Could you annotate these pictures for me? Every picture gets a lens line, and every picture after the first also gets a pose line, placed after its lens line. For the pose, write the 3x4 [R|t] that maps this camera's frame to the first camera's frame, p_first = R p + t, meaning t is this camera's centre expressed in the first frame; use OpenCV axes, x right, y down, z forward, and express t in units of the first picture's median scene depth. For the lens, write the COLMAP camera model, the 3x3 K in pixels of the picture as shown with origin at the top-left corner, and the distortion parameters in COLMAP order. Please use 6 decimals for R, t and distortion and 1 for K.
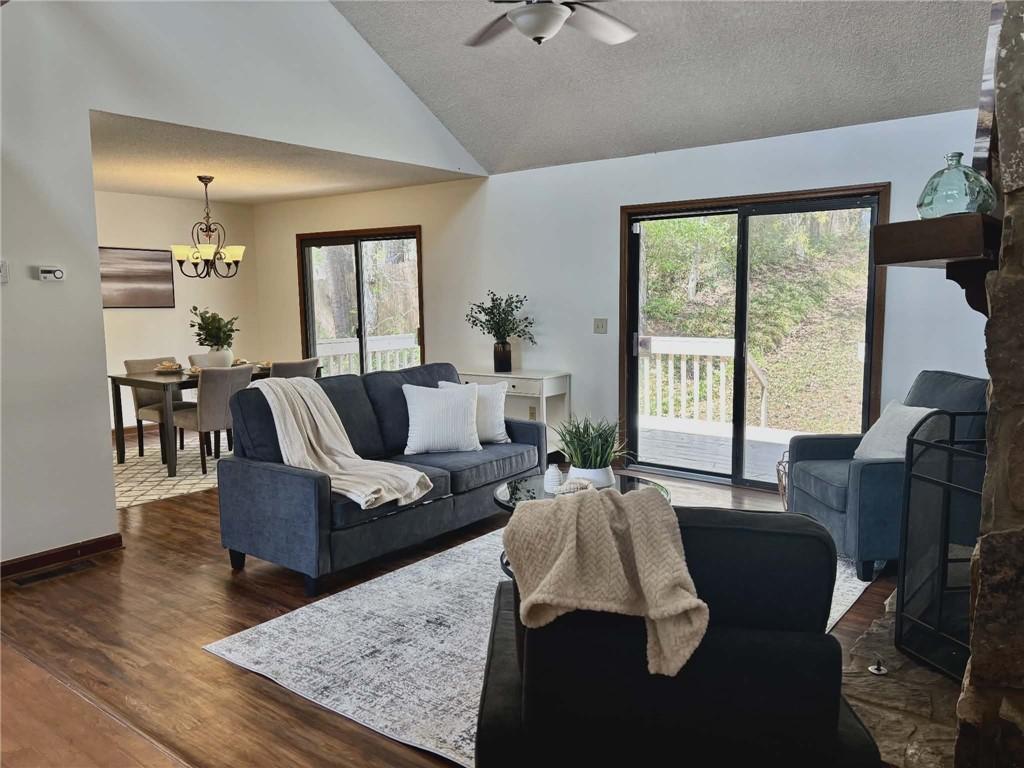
lens RADIAL K [[772.0, 0, 510.3], [0, 772.0, 383.7], [0, 0, 1]] dist [0.033249, -0.000687]
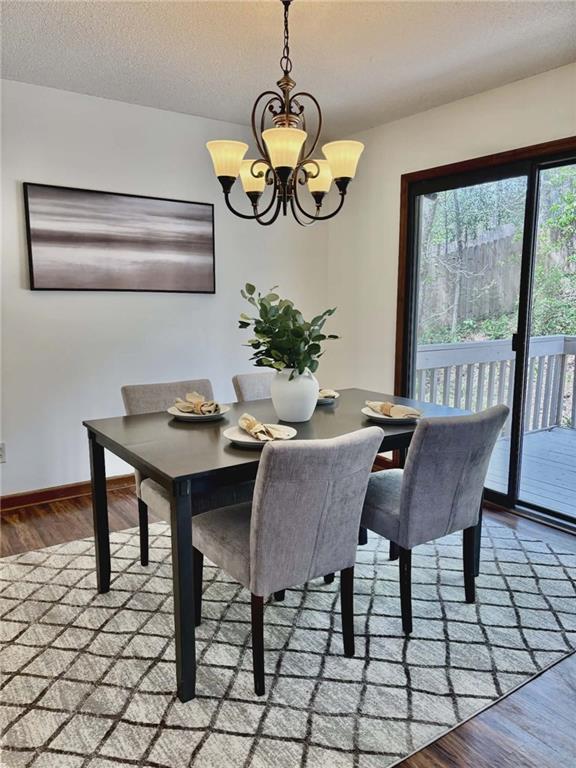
lens RADIAL K [[579.0, 0, 287.7], [0, 579.0, 385.6], [0, 0, 1]] dist [0.033249, -0.000687]
pose [[0.957667, 0.052890, -0.282978, -0.276879], [-0.040740, 0.997984, 0.048654, -0.055252], [0.284981, -0.035066, 0.957892, 0.655746]]
